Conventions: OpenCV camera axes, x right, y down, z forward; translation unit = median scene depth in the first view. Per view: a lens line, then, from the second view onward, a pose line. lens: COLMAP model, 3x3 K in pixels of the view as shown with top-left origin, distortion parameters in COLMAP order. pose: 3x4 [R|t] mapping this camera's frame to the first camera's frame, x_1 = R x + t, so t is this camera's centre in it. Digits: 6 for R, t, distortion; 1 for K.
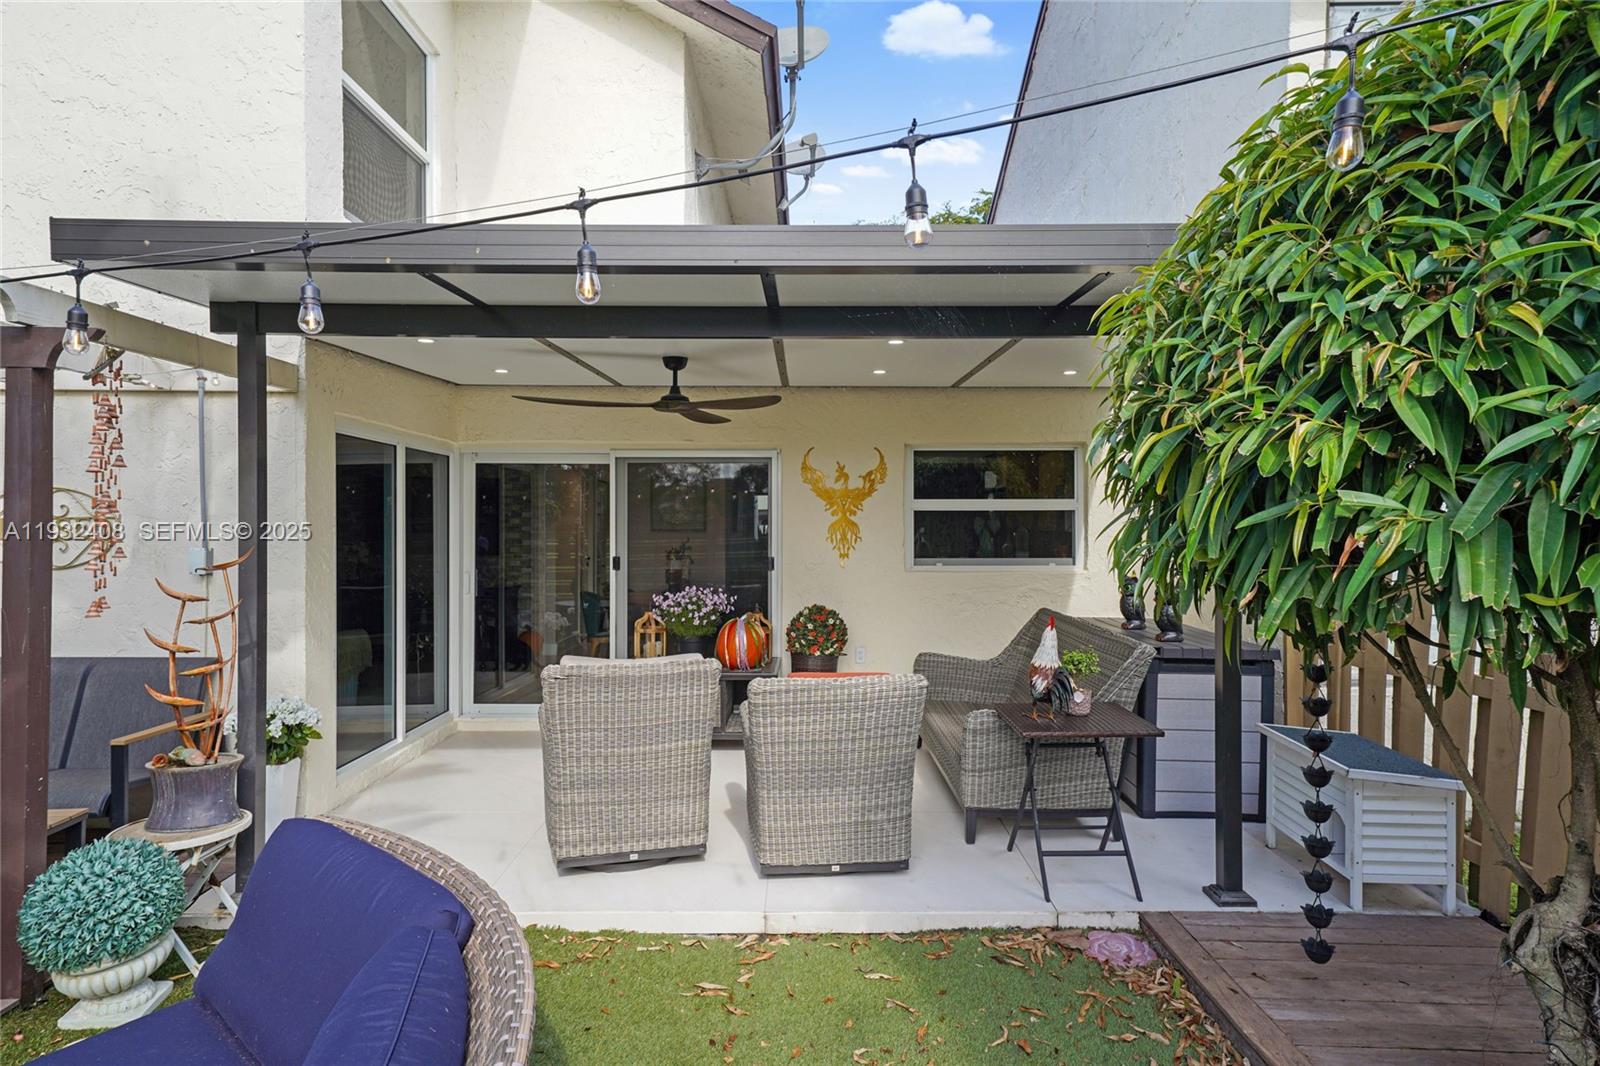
lens RADIAL K [[929.6, 0, 802.8], [0, 929.6, 526.6], [0, 0, 1]] dist [0.038321, 0.004463]
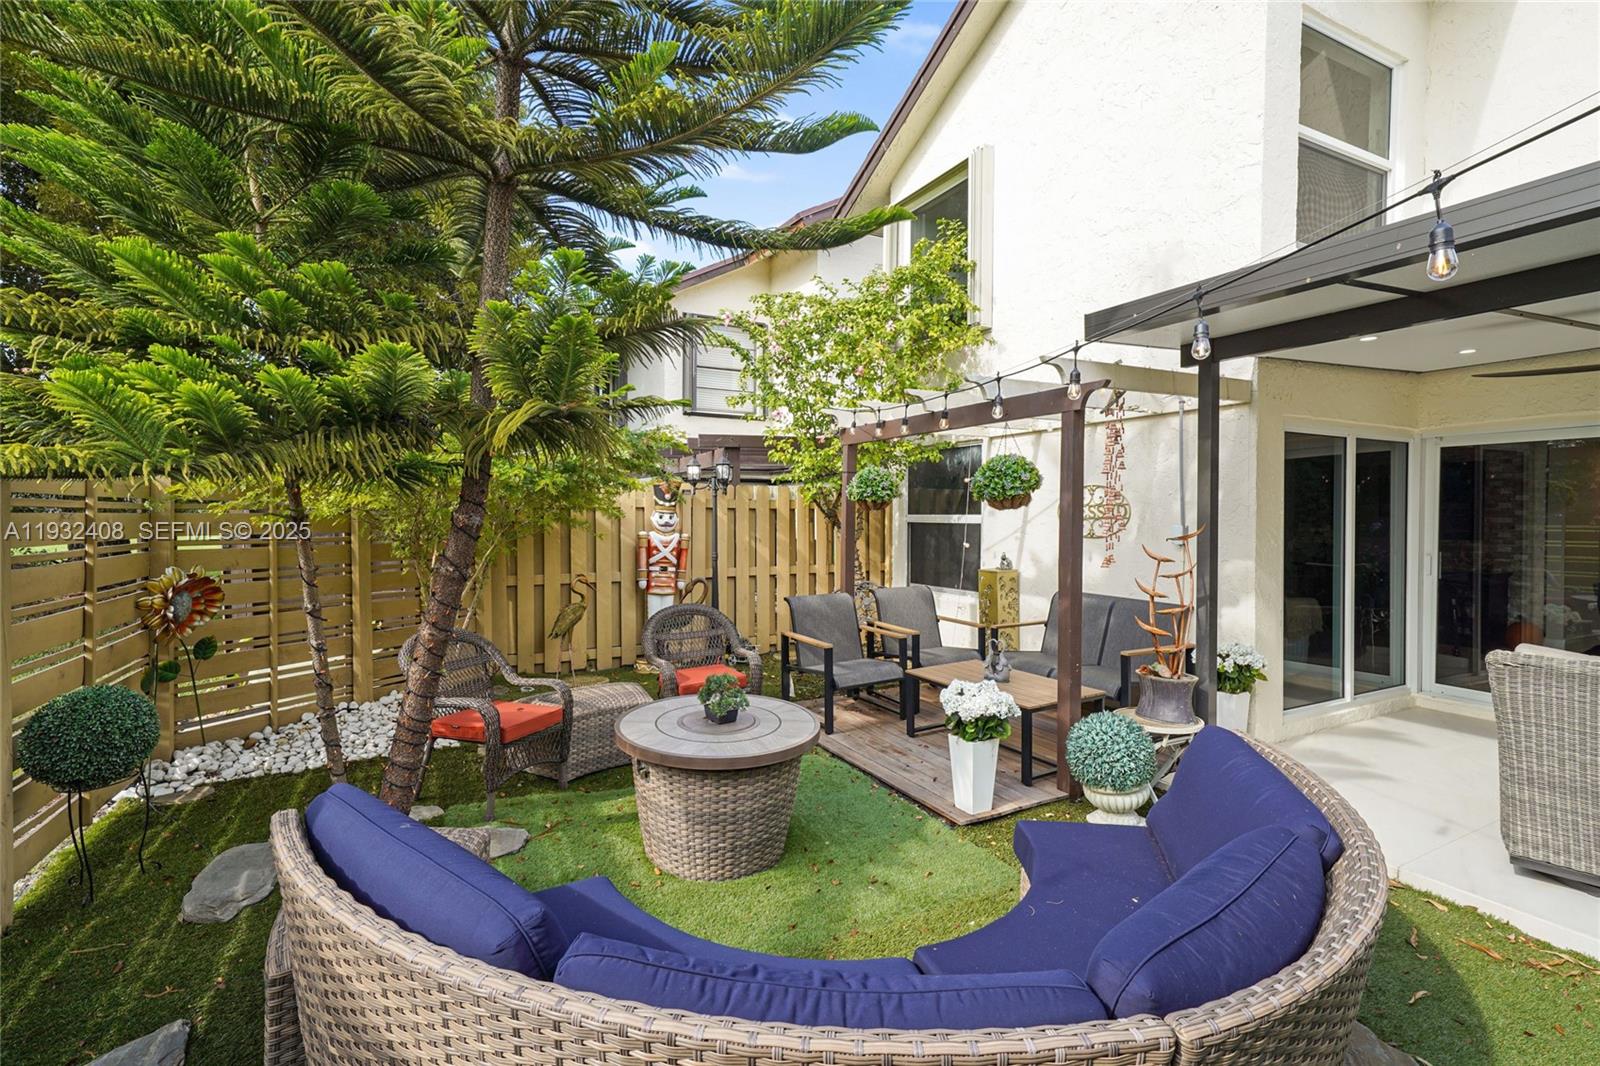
lens RADIAL K [[770.1, 0, 800.0], [0, 770.1, 533.0], [0, 0, 1]] dist [0.028618, 0.000300]
pose [[0.464062, 0.019218, -0.885594, 0.110778], [-0.002313, 0.999787, 0.020484, 0.012072], [0.885800, -0.007458, 0.464008, -0.016155]]
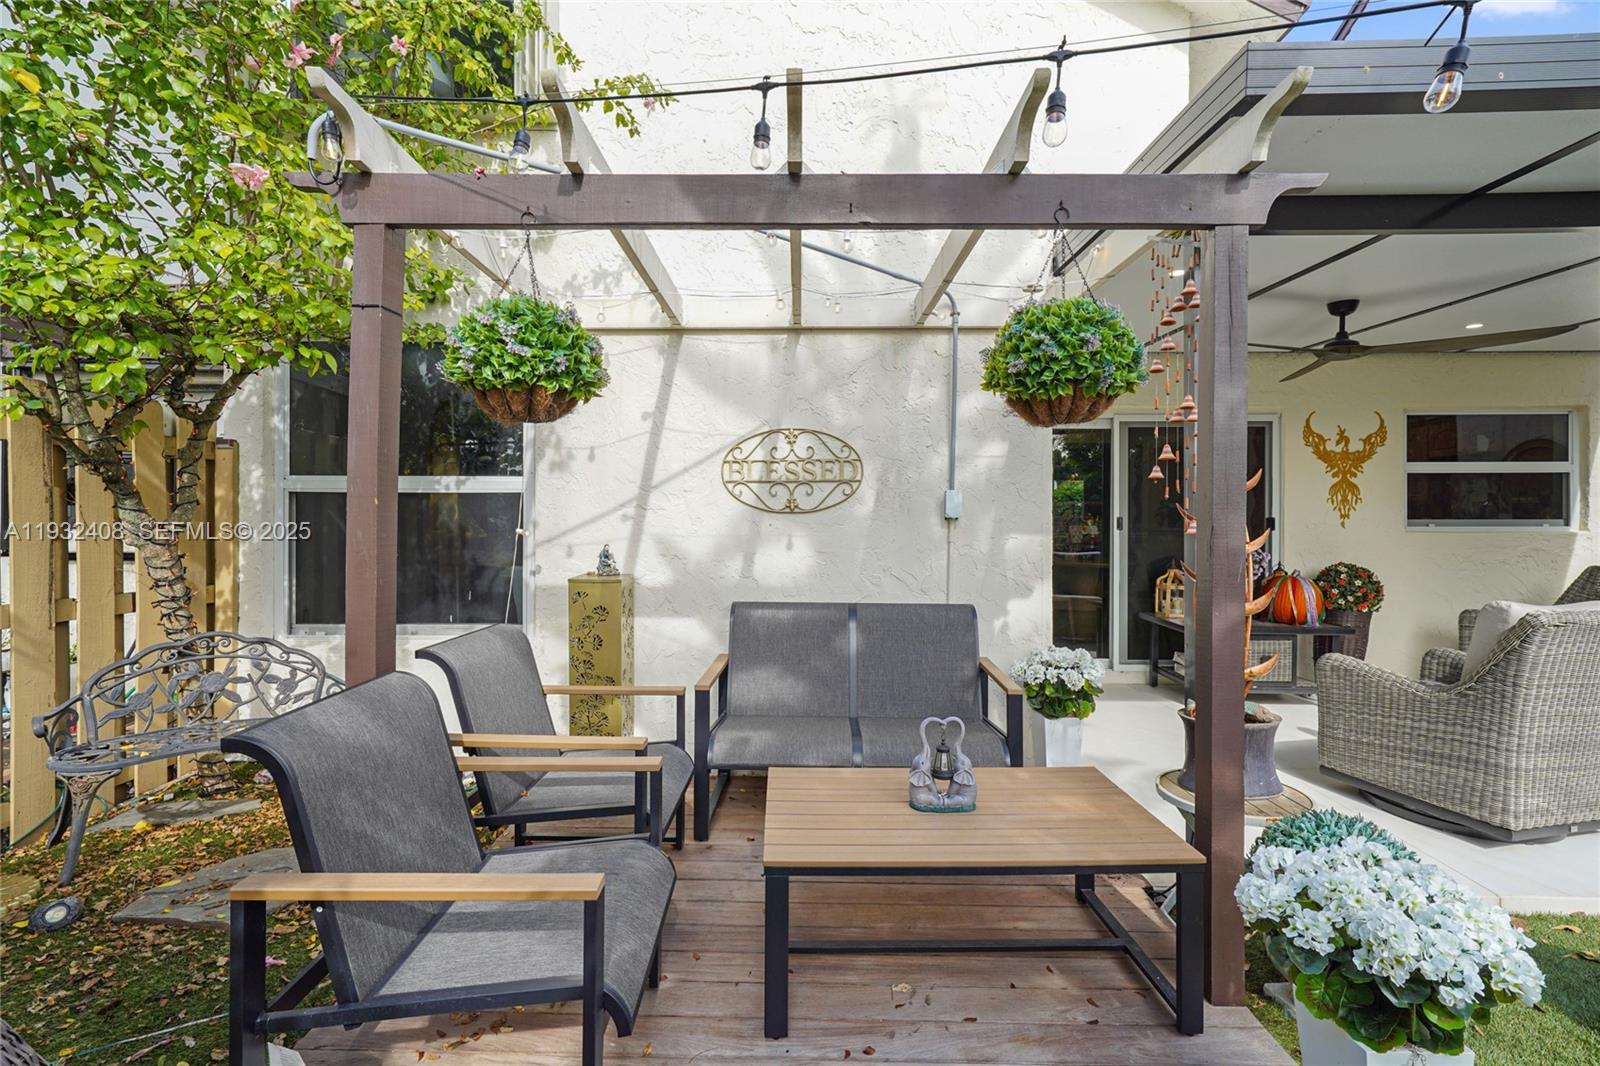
lens RADIAL K [[725.8, 0, 800.0], [0, 725.8, 533.0], [0, 0, 1]] dist [0.009287, 0.000016]
pose [[0.999869, 0.002197, -0.016009, -0.795058], [-0.001930, 0.999860, 0.016629, 0.054452], [0.016043, -0.016596, 0.999734, 0.258357]]
